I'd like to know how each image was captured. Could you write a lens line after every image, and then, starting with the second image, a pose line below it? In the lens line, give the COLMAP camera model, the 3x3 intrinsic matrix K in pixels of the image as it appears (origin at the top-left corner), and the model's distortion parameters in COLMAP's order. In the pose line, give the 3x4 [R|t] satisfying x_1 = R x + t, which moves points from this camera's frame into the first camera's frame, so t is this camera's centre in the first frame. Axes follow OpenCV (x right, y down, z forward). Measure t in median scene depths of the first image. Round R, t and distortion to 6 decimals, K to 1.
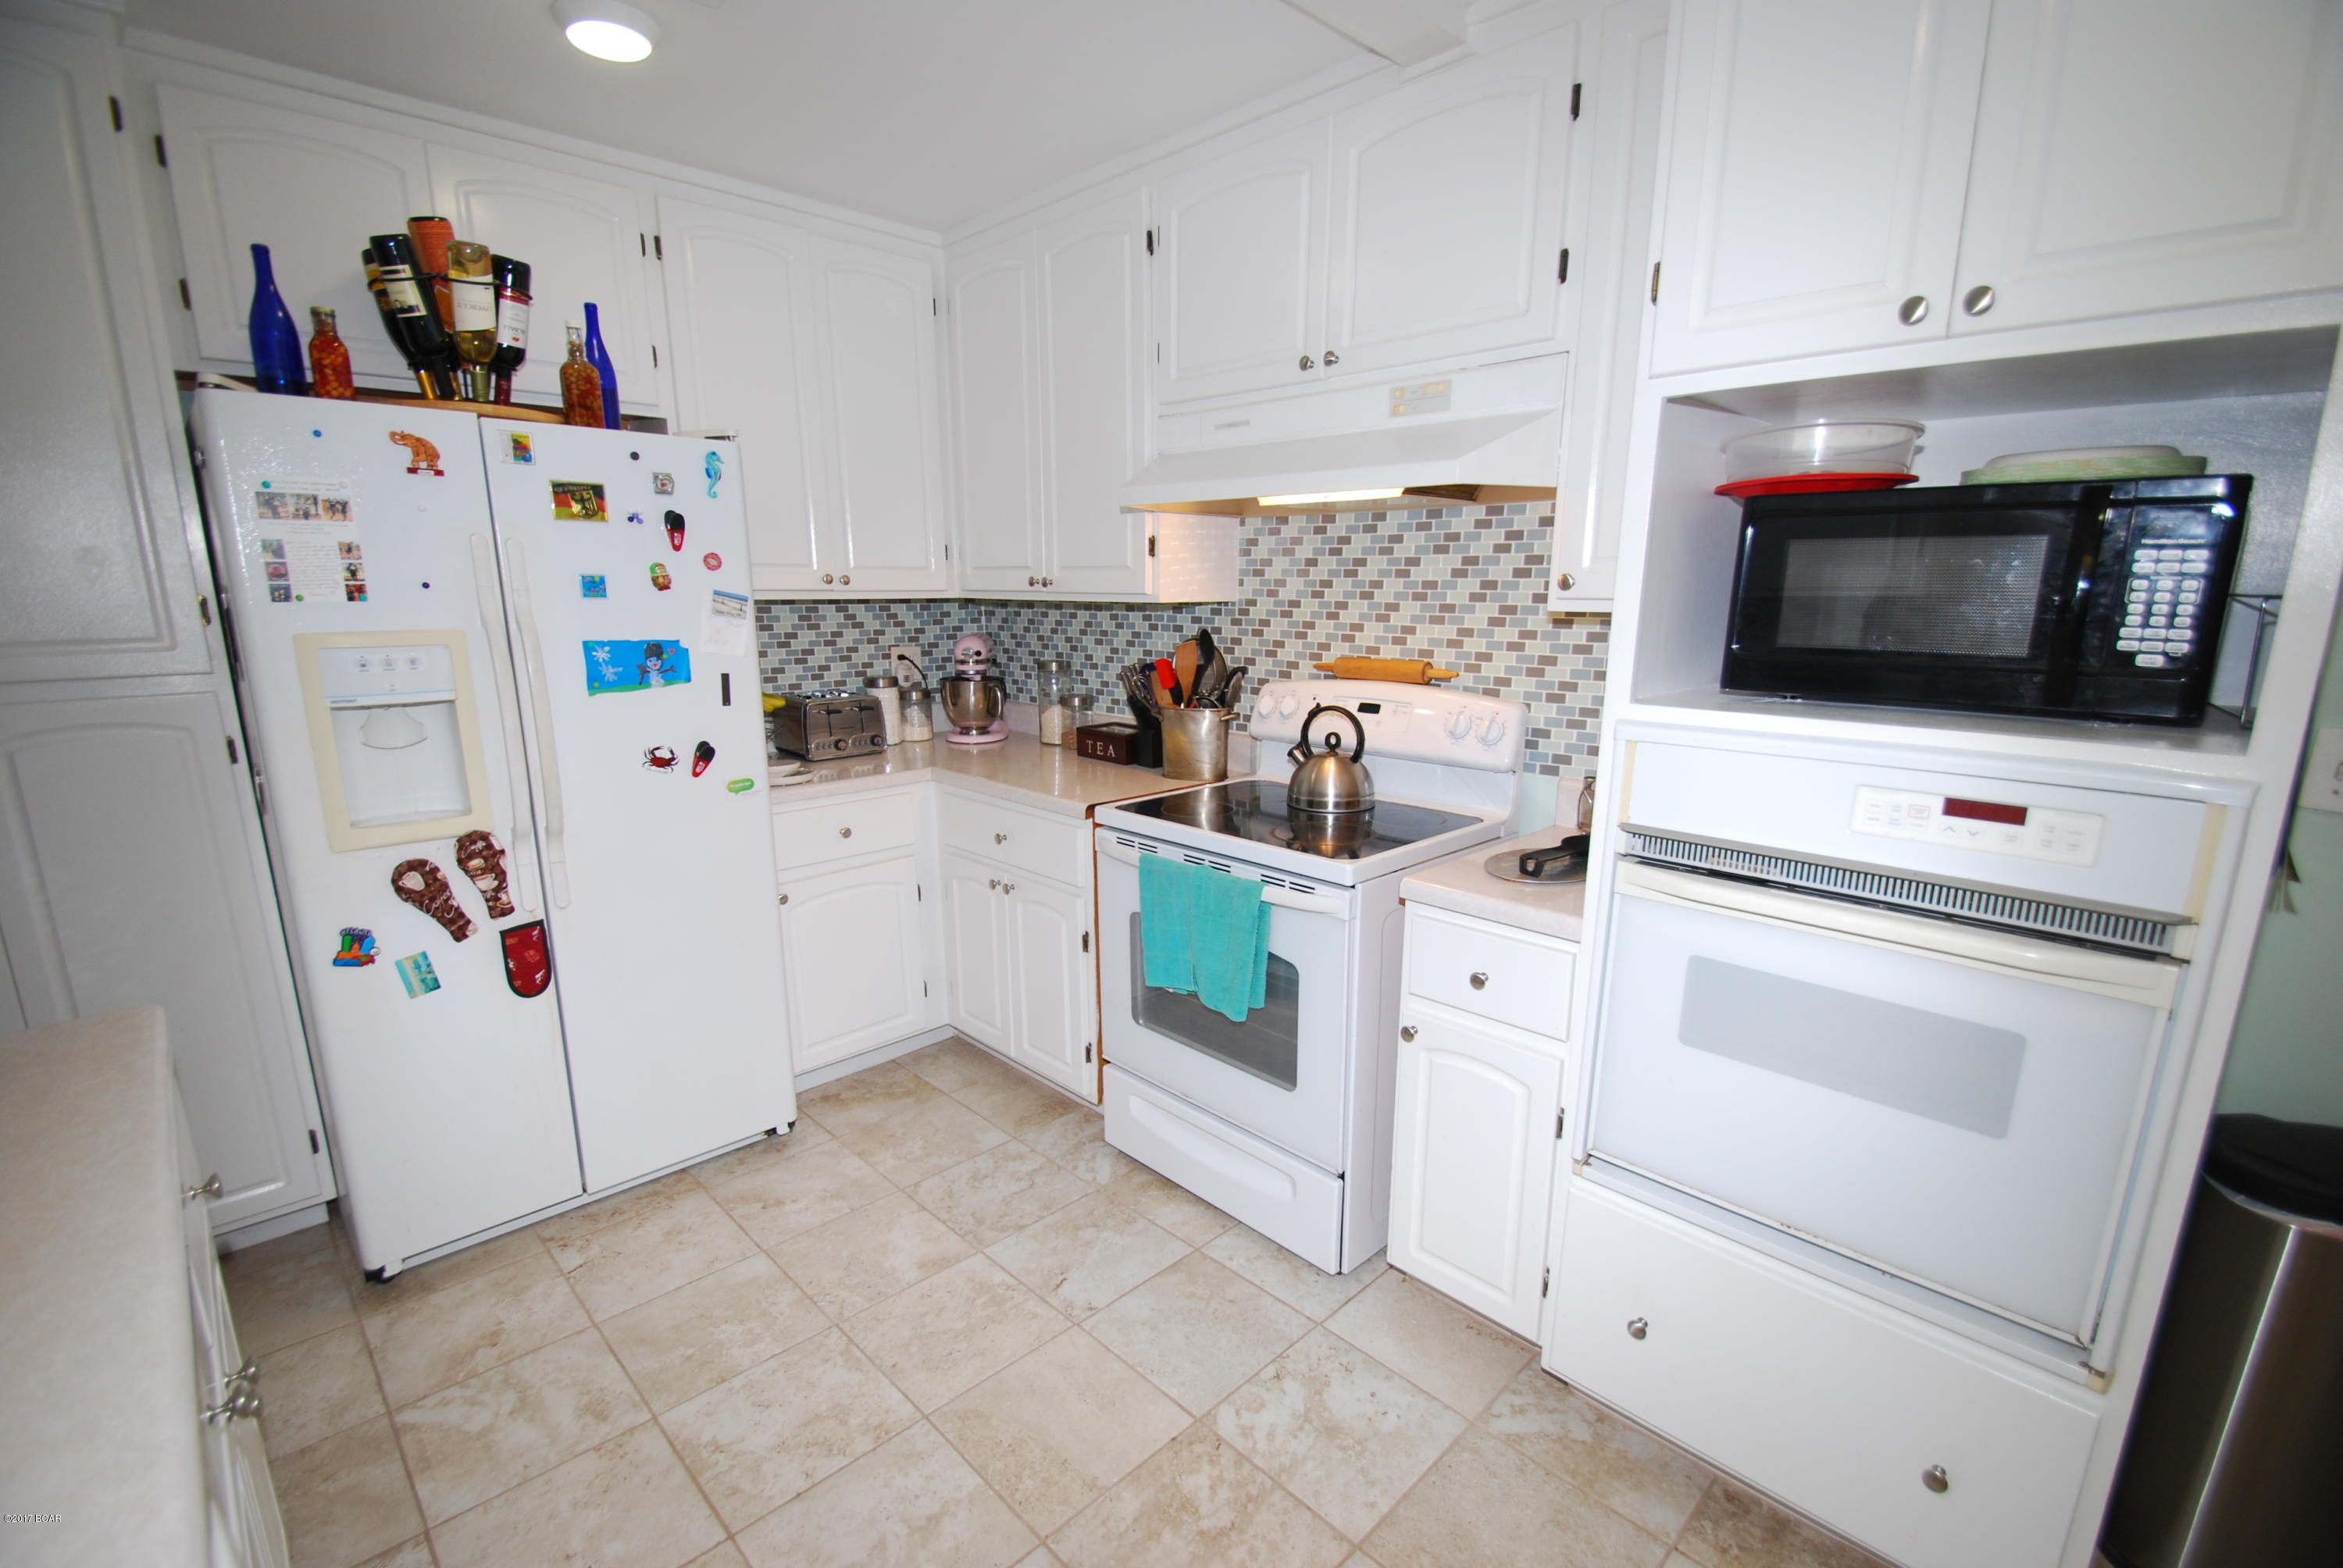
lens RADIAL K [[1030.0, 0, 1183.7], [0, 1030.0, 826.6], [0, 0, 1]] dist [0.011110, -0.014948]
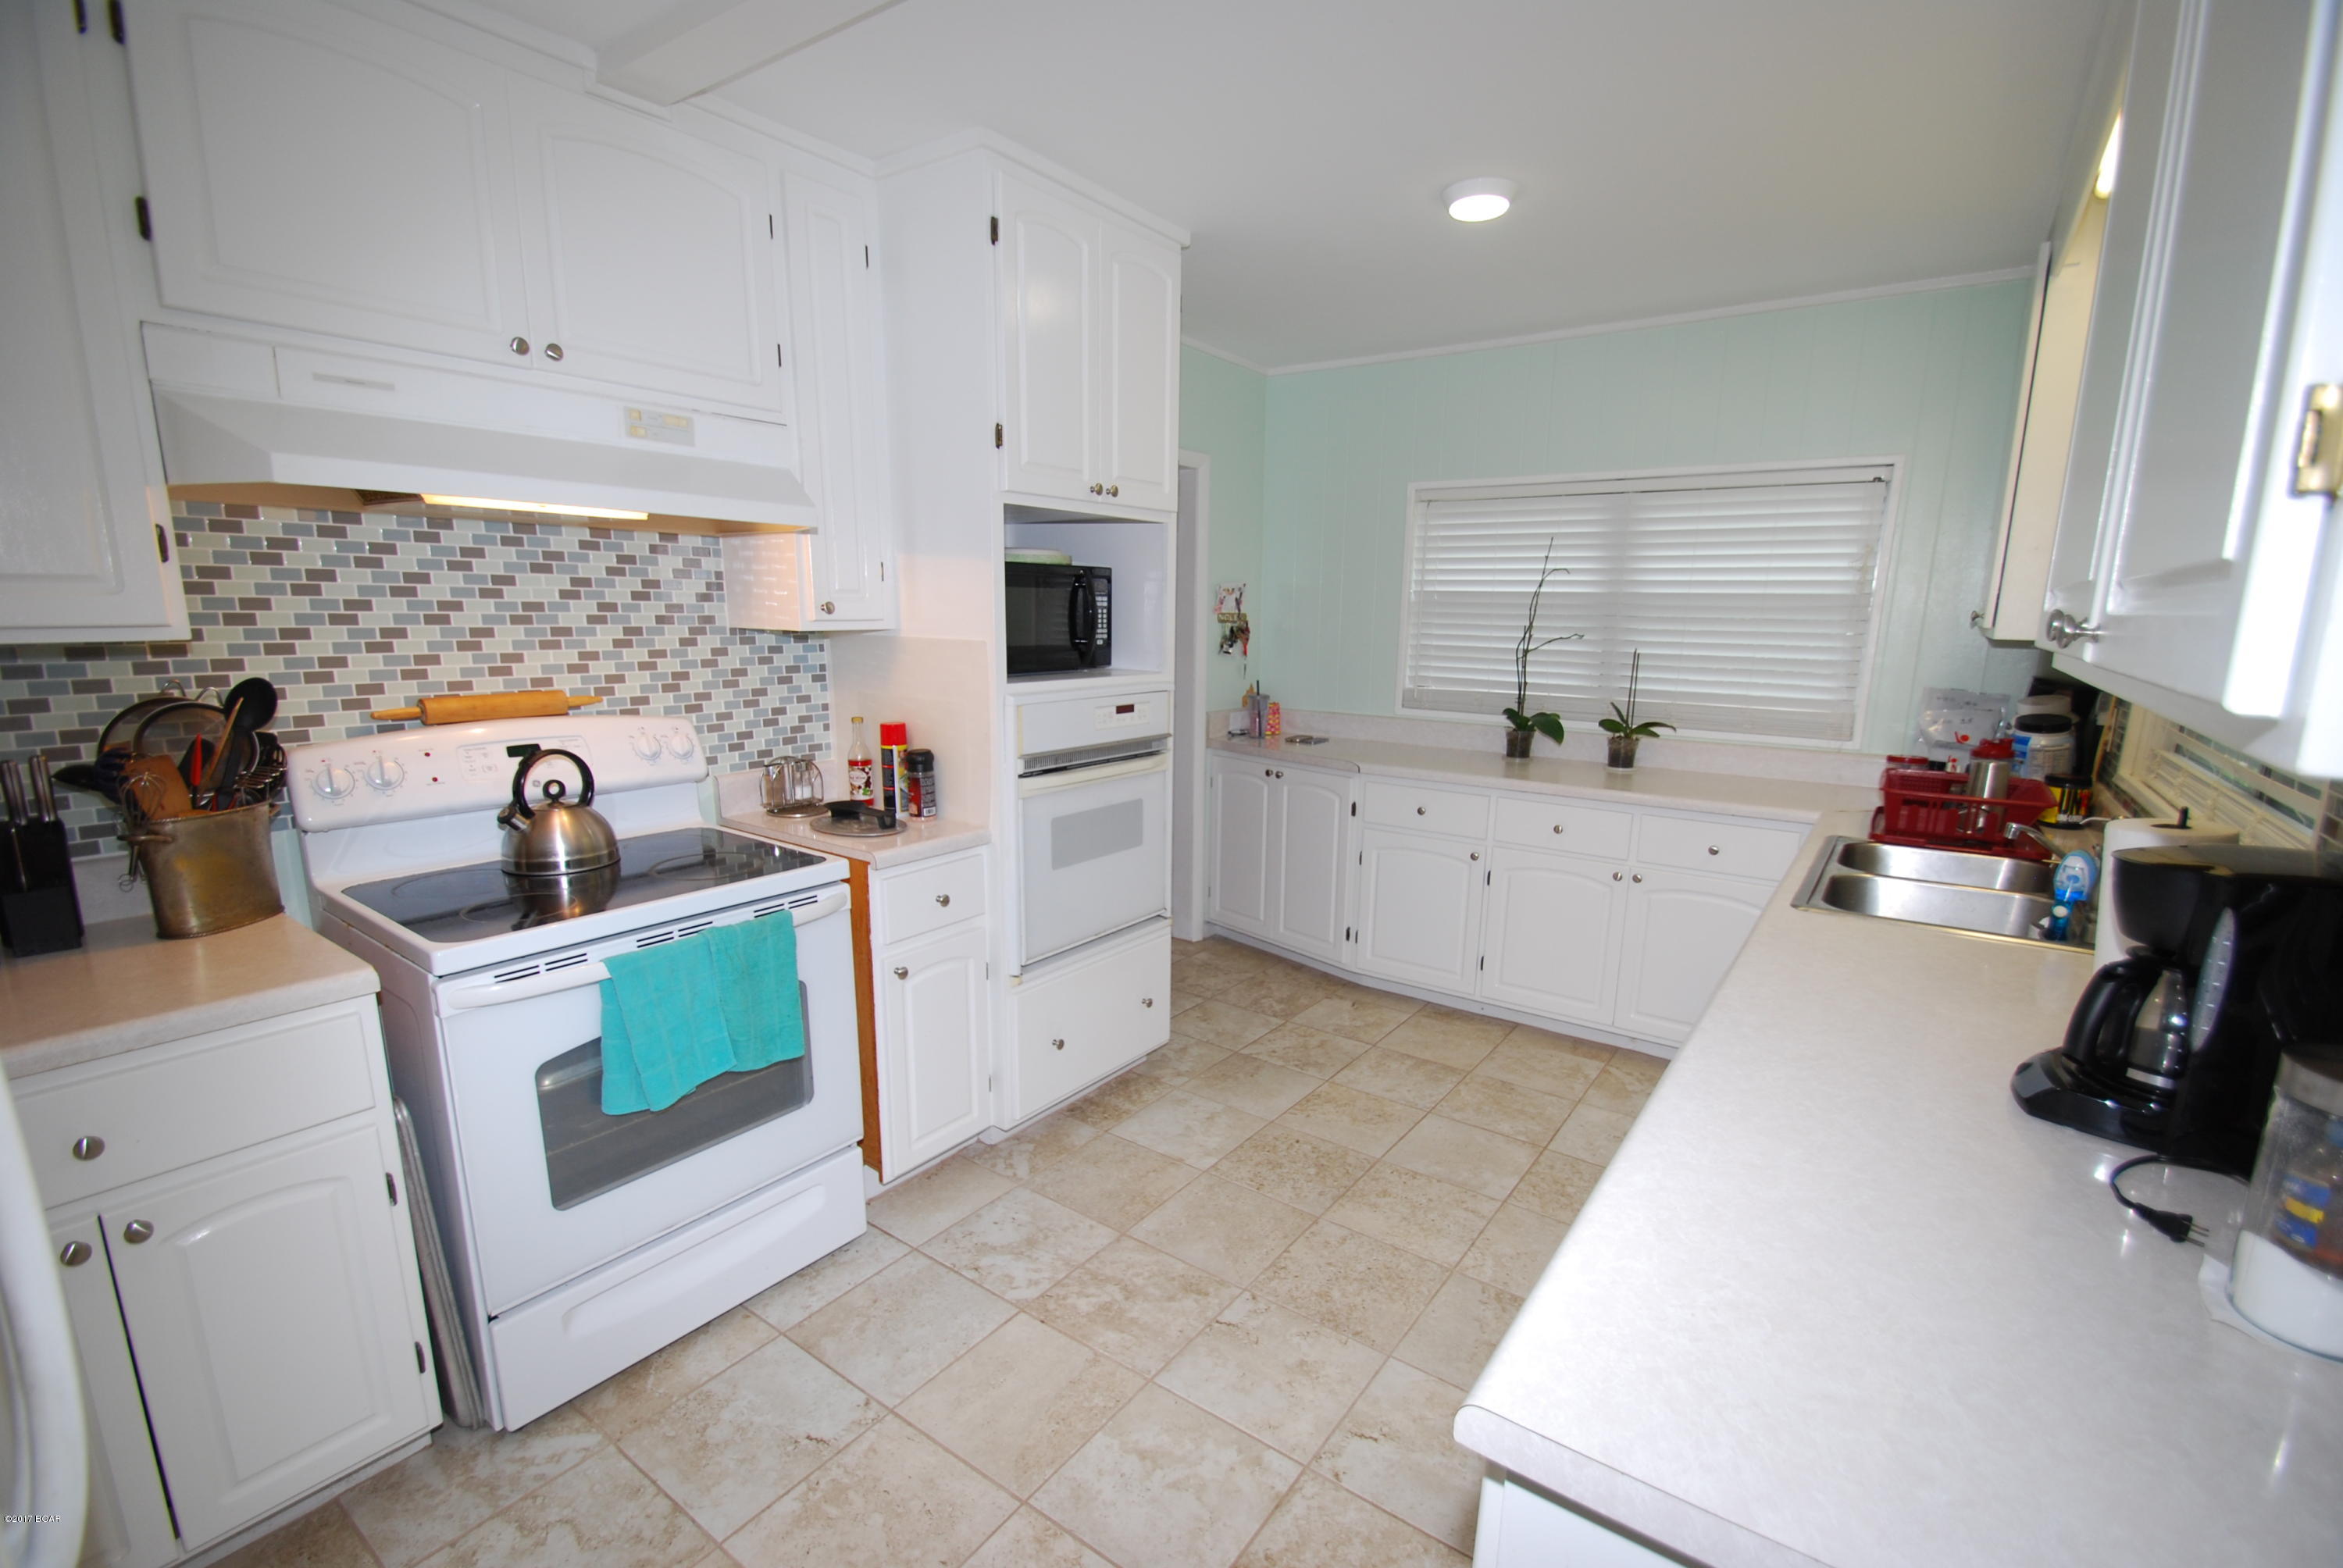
lens RADIAL K [[1030.0, 0, 1183.7], [0, 1030.0, 826.6], [0, 0, 1]] dist [0.011110, -0.014948]
pose [[-0.169251, -0.213911, 0.962079, -0.850960], [0.210461, 0.945802, 0.247316, -0.172094], [-0.962840, 0.244339, -0.115058, 0.664957]]
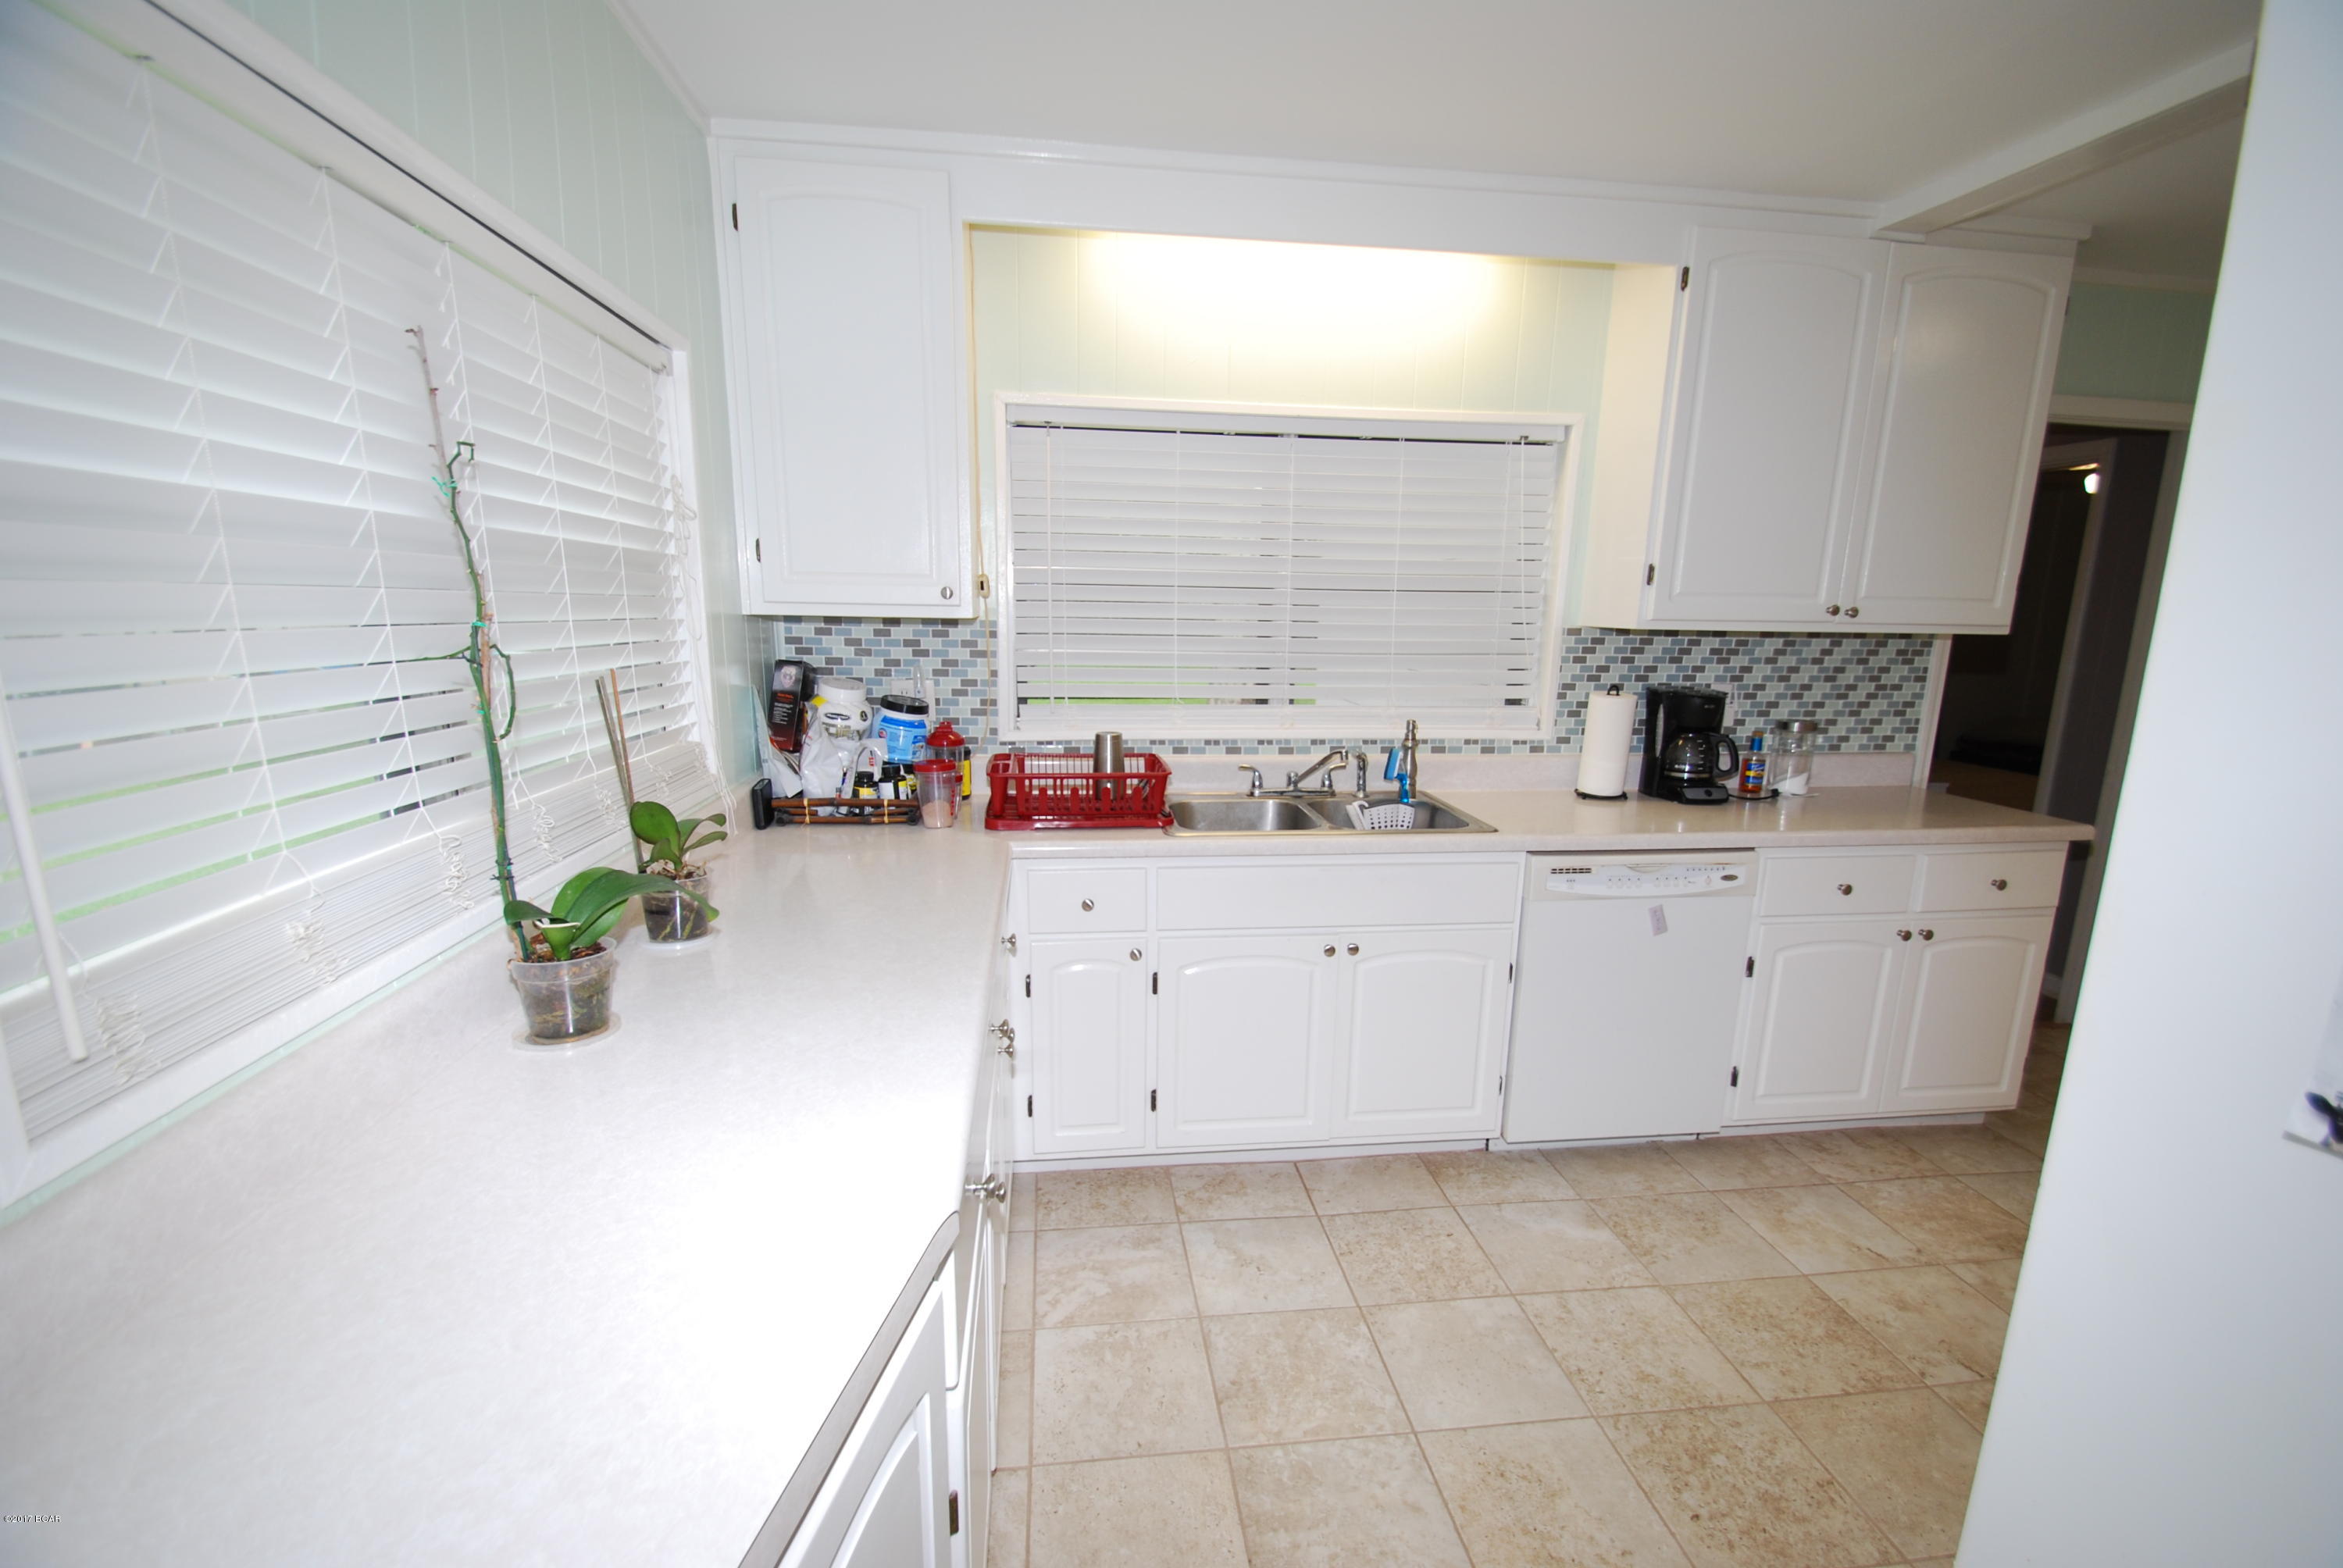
lens RADIAL K [[1030.0, 0, 1183.7], [0, 1030.0, 826.6], [0, 0, 1]] dist [0.011110, -0.014948]
pose [[-0.606763, 0.151358, -0.780339, 1.005016], [-0.200835, 0.920661, 0.334737, -0.087988], [0.769093, 0.359826, -0.528225, 0.404742]]
